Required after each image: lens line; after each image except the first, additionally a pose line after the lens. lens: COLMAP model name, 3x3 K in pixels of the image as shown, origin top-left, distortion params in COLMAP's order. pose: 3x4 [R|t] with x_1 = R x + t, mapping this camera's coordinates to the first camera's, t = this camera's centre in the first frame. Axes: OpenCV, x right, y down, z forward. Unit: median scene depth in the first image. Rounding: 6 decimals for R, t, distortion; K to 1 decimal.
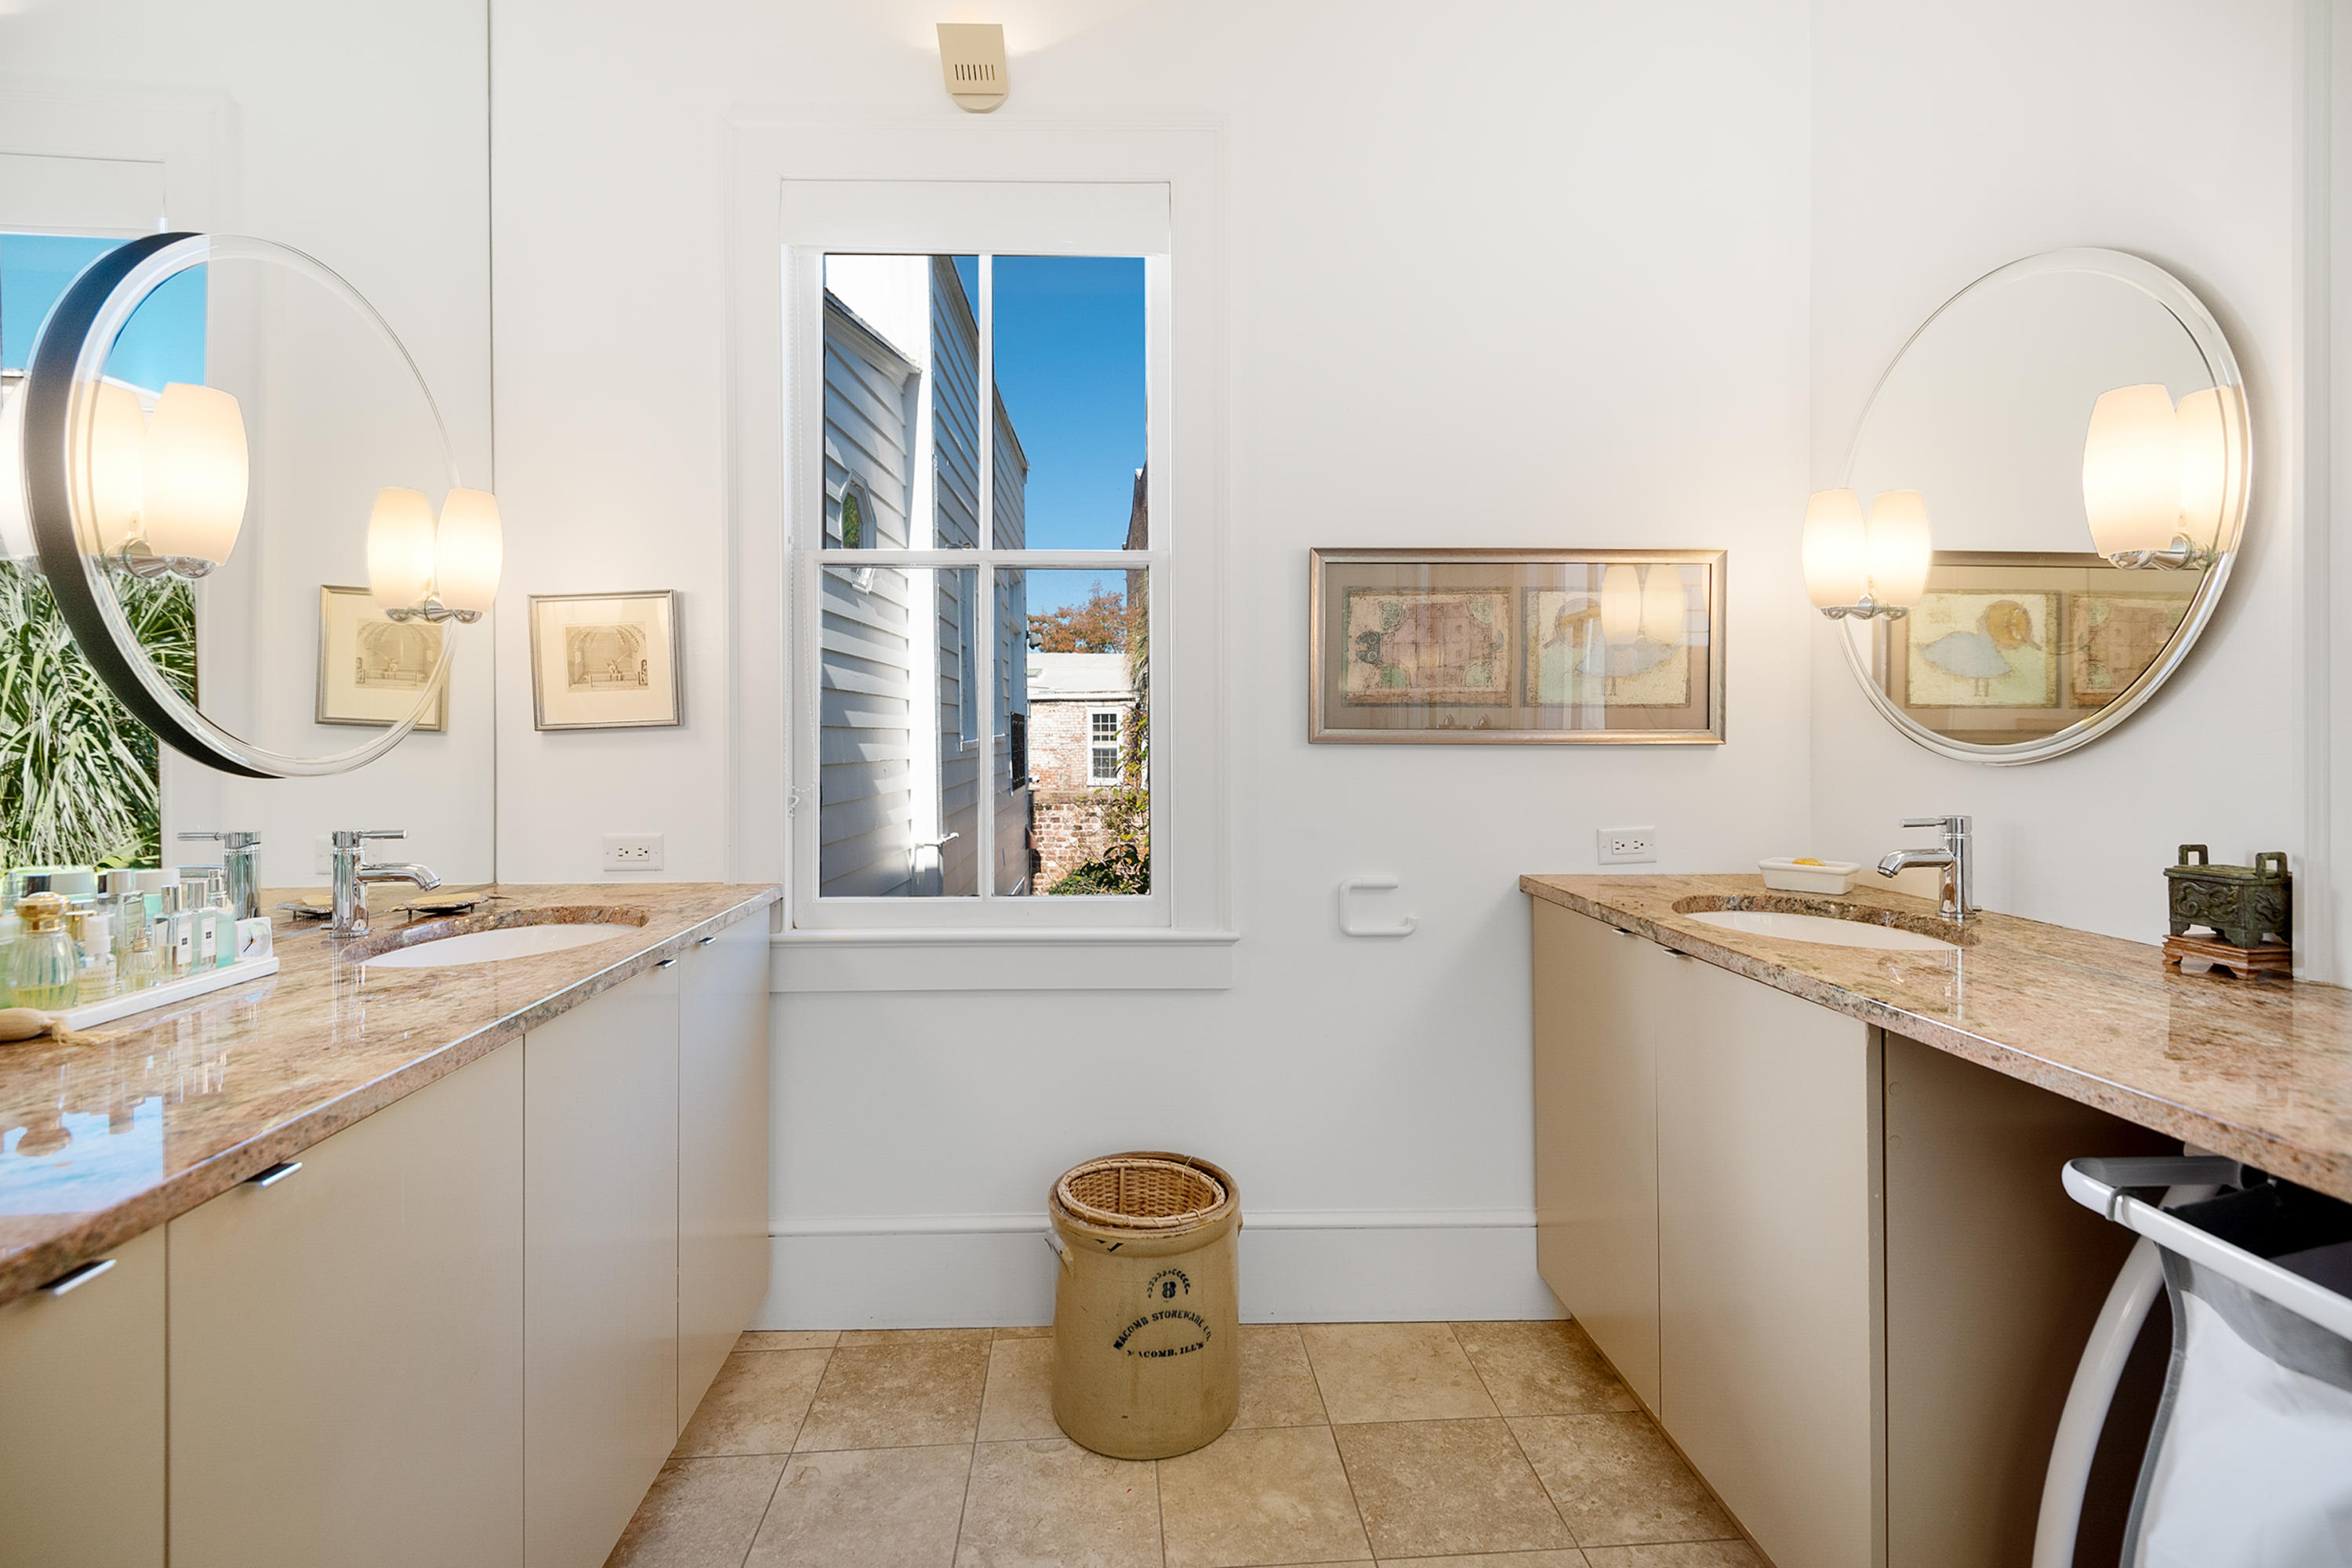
lens RADIAL K [[1081.6, 0, 1135.6], [0, 1081.6, 727.4], [0, 0, 1]] dist [-0.002043, -0.000174]
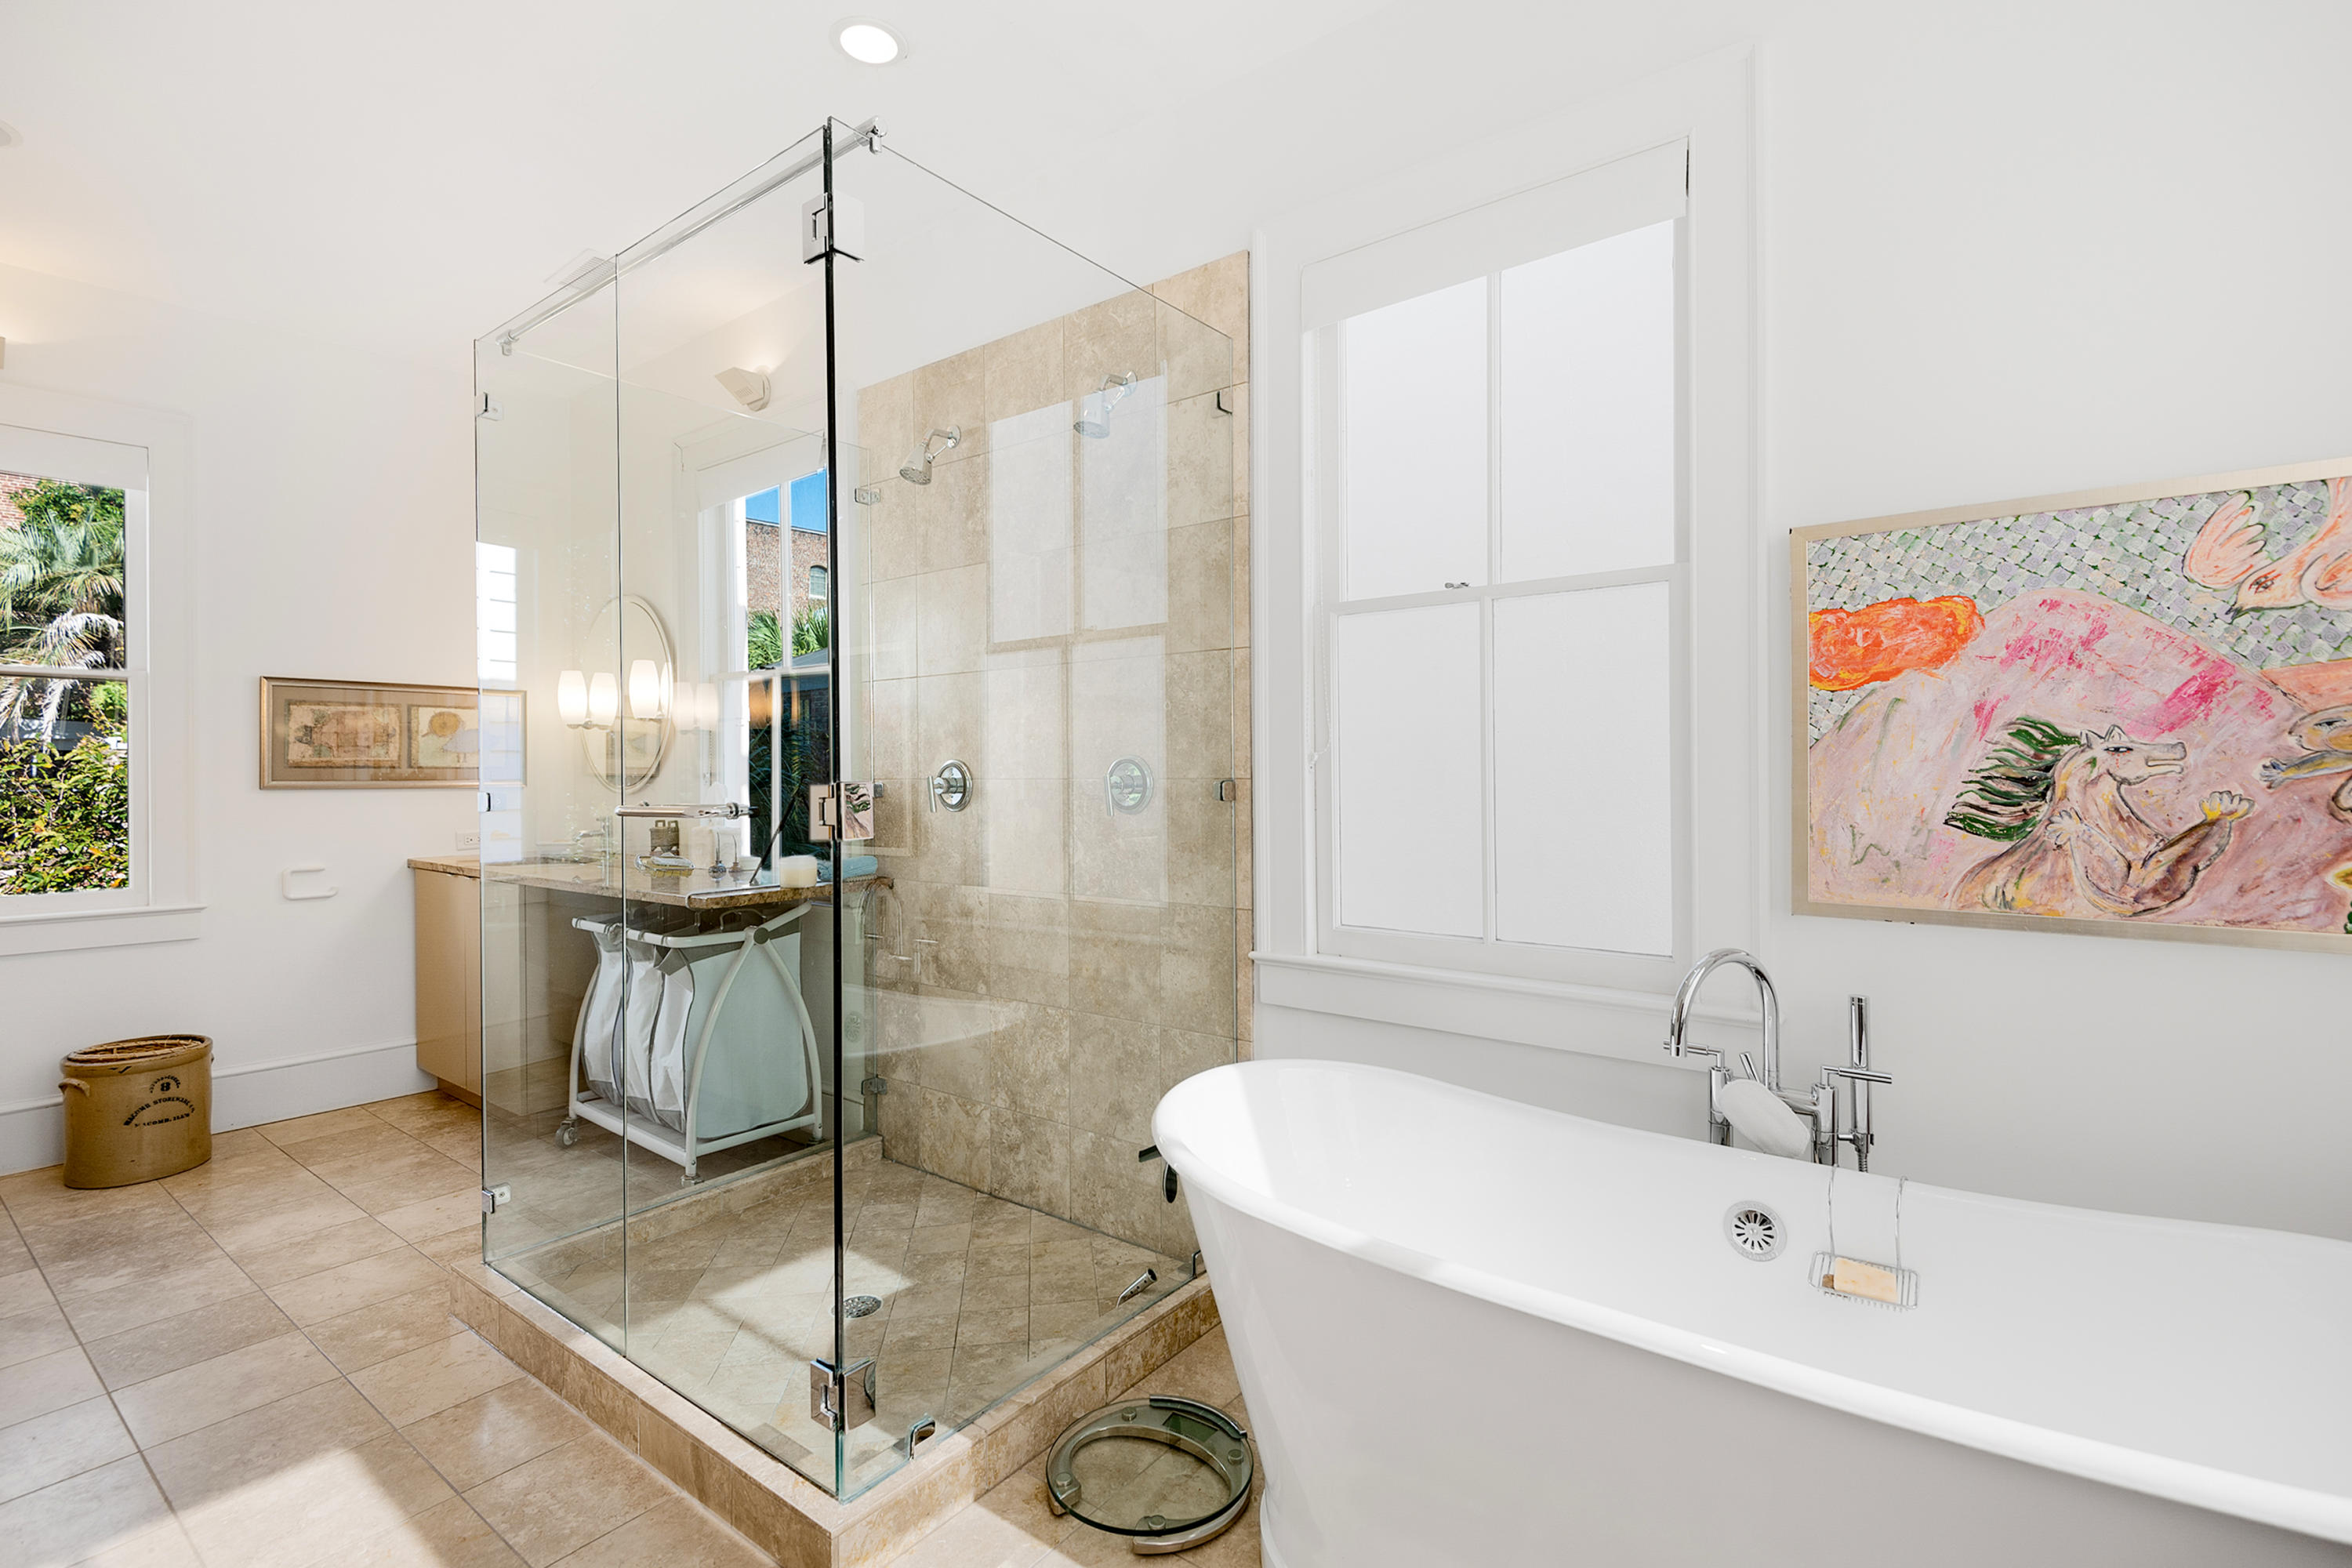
lens RADIAL K [[1081.6, 0, 1171.8], [0, 1081.6, 783.5], [0, 0, 1]] dist [-0.002043, -0.000174]
pose [[0.644586, -0.002229, 0.764529, -0.220133], [0.002493, 0.999997, 0.000813, 0.008096], [-0.764528, 0.001382, 0.644589, -1.224426]]
